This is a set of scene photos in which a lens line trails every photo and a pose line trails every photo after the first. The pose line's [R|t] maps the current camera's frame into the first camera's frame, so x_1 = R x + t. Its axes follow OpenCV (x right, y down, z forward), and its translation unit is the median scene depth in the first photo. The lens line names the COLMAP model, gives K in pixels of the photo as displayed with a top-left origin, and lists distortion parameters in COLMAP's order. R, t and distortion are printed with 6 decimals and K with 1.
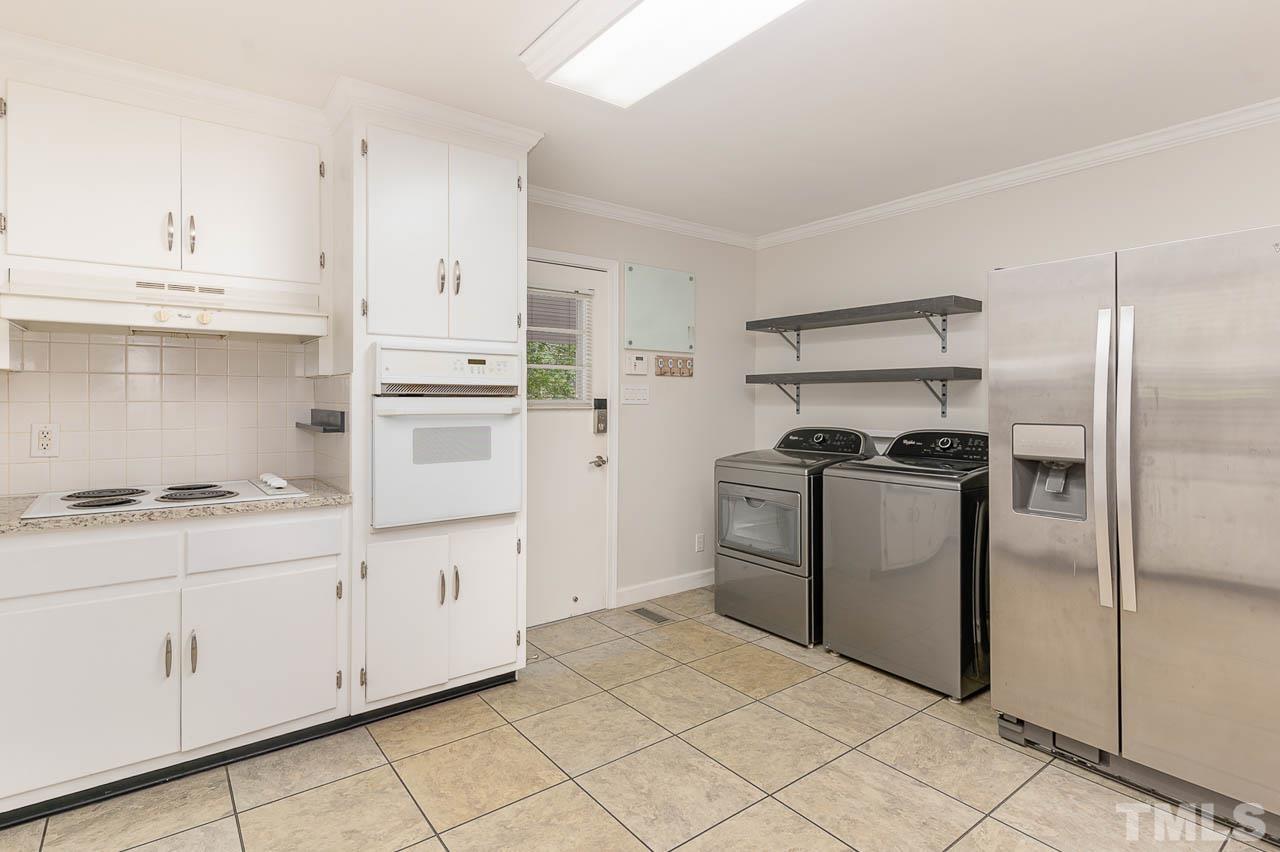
lens RADIAL K [[631.7, 0, 635.9], [0, 631.7, 398.8], [0, 0, 1]] dist [-0.001310, 0.000040]
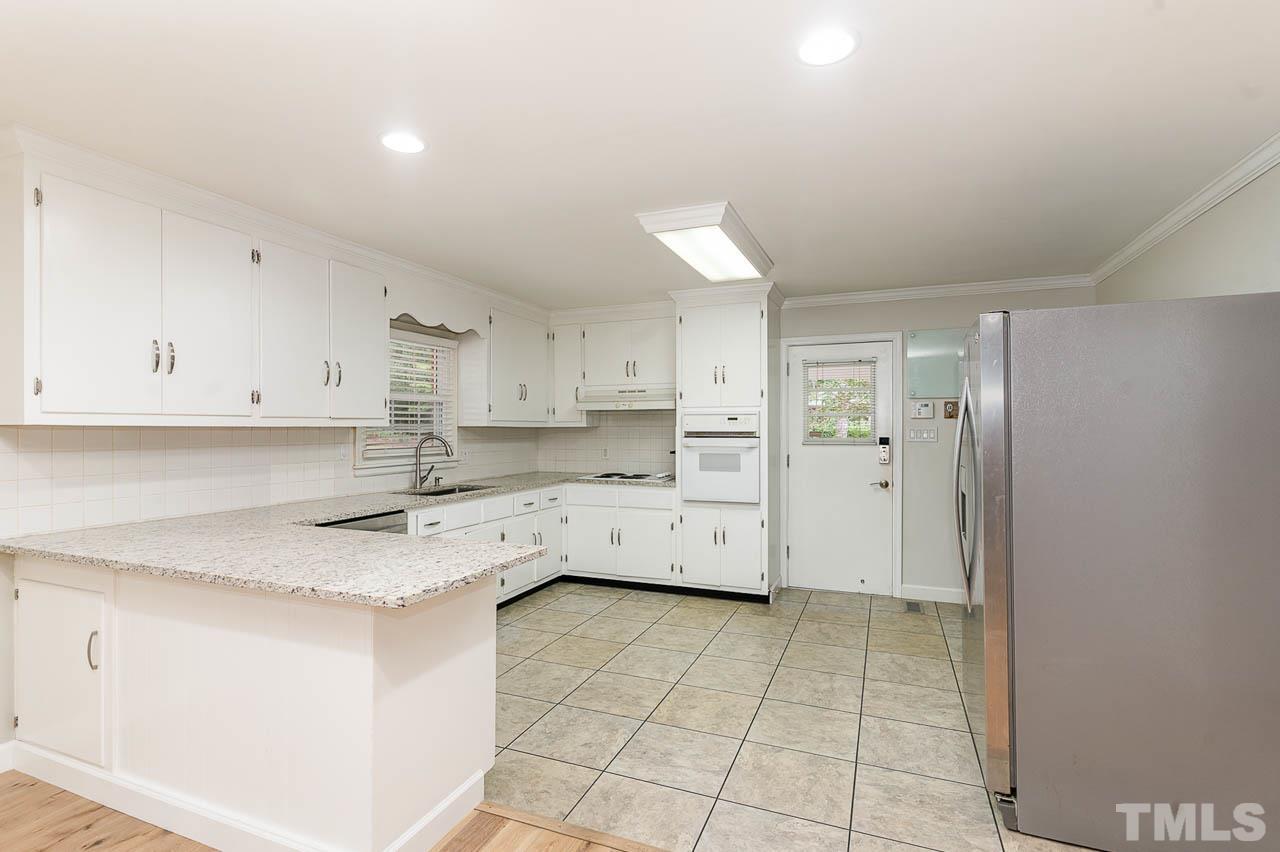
lens RADIAL K [[631.1, 0, 632.6], [0, 631.1, 423.1], [0, 0, 1]] dist [-0.002910, -0.000296]
pose [[0.513064, -0.004074, -0.858340, 1.195820], [0.004498, 0.999988, -0.002058, -0.044033], [0.858338, -0.002805, 0.513076, -0.208841]]
